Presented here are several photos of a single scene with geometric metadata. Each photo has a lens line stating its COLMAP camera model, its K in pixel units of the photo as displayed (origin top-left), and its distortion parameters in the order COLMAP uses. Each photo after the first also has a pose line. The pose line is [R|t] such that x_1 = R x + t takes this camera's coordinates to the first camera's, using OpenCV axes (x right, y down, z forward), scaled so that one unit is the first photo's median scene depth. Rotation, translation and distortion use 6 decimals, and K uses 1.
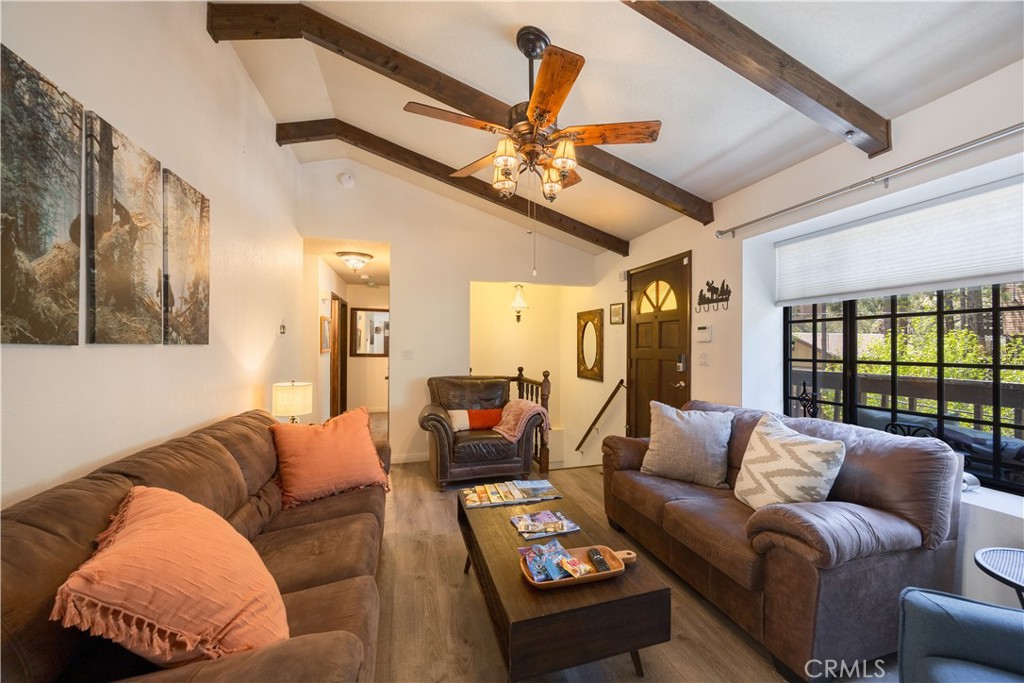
lens RADIAL K [[371.3, 0, 512.0], [0, 371.3, 341.5], [0, 0, 1]] dist [0.000241, -0.000005]
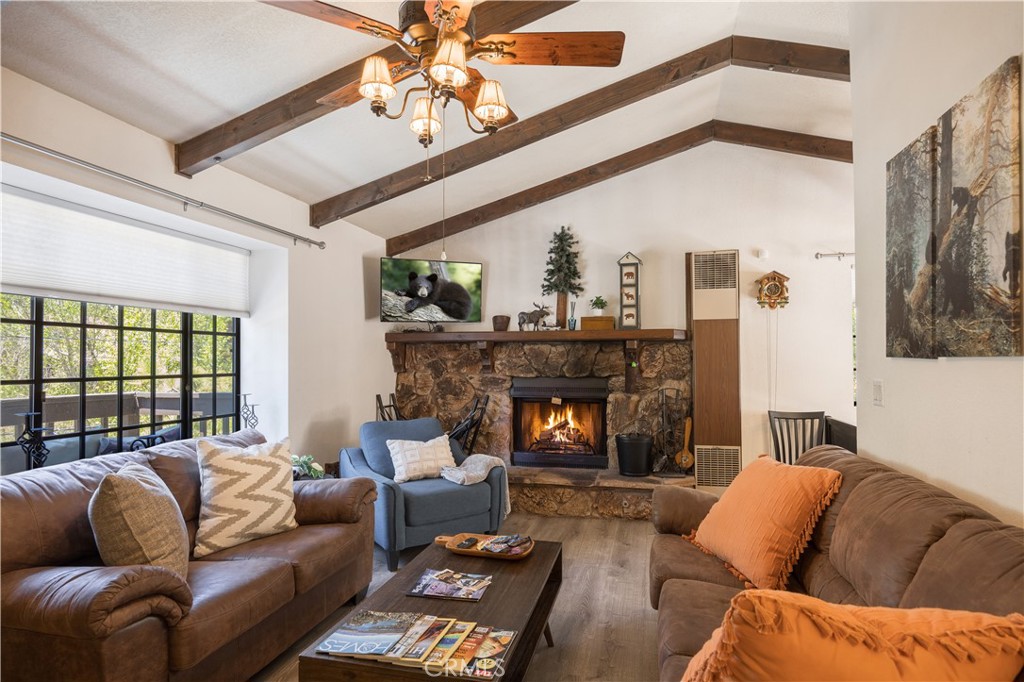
lens RADIAL K [[545.1, 0, 516.5], [0, 545.1, 355.6], [0, 0, 1]] dist [0.000512, -0.000103]
pose [[-0.860211, 0.004949, 0.509914, -0.595578], [-0.005226, 0.999815, -0.018519, 0.023192], [-0.509911, -0.018595, -0.860026, 1.844502]]
